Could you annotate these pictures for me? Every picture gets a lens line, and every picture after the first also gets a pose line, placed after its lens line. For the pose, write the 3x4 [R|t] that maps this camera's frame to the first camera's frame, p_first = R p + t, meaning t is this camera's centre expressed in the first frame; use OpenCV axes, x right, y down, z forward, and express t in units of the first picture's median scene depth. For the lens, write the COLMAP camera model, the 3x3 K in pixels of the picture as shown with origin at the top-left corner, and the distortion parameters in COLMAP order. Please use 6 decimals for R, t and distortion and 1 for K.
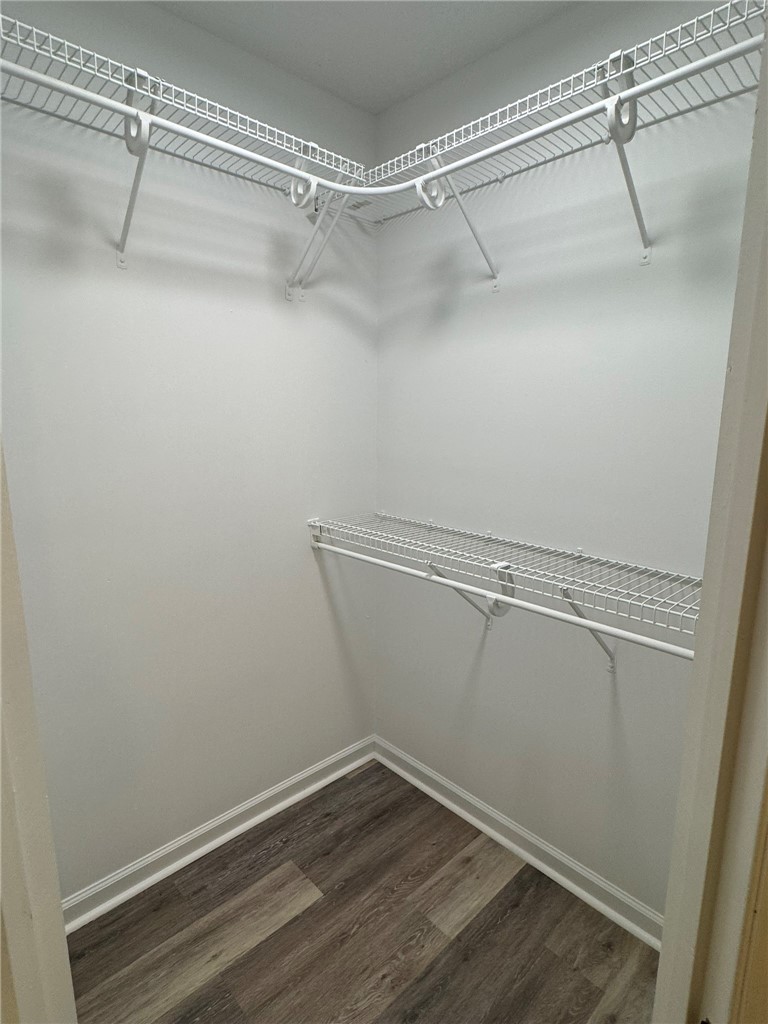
lens RADIAL K [[535.3, 0, 385.7], [0, 535.3, 507.3], [0, 0, 1]] dist [-0.009005, 0.003064]
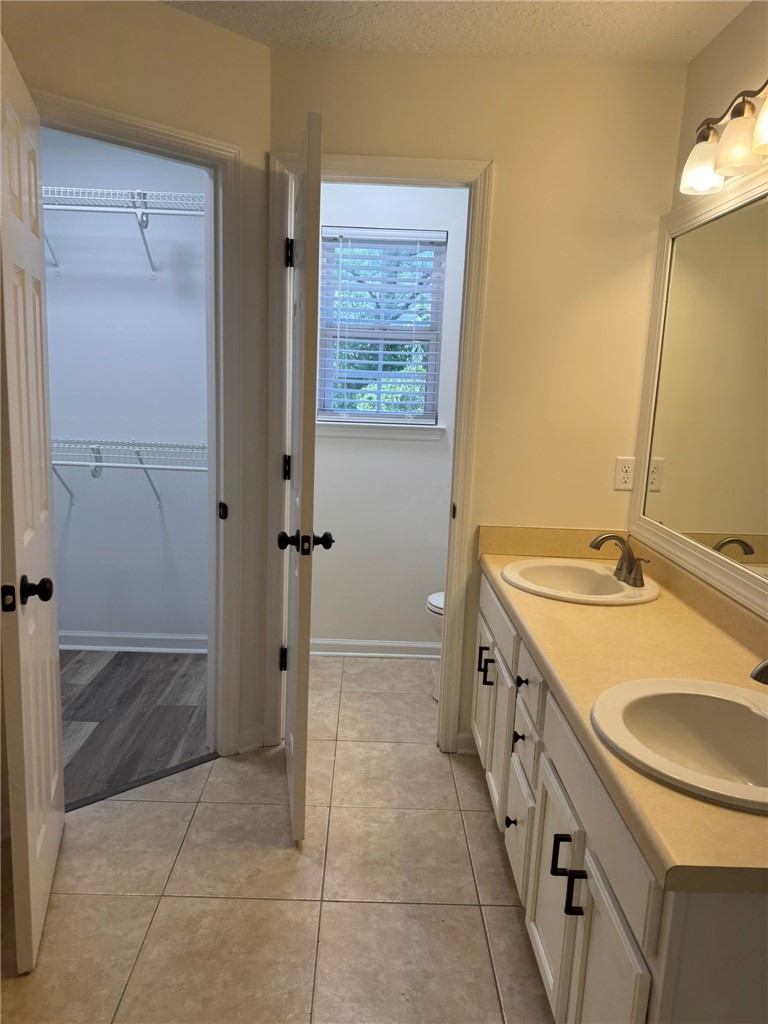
lens RADIAL K [[718.6, 0, 382.1], [0, 718.6, 506.7], [0, 0, 1]] dist [0.042599, -0.048536]
pose [[0.682332, -0.121552, 0.720866, -0.834584], [0.089888, 0.992547, 0.082280, 0.188330], [-0.725495, 0.008654, 0.688173, -1.236879]]
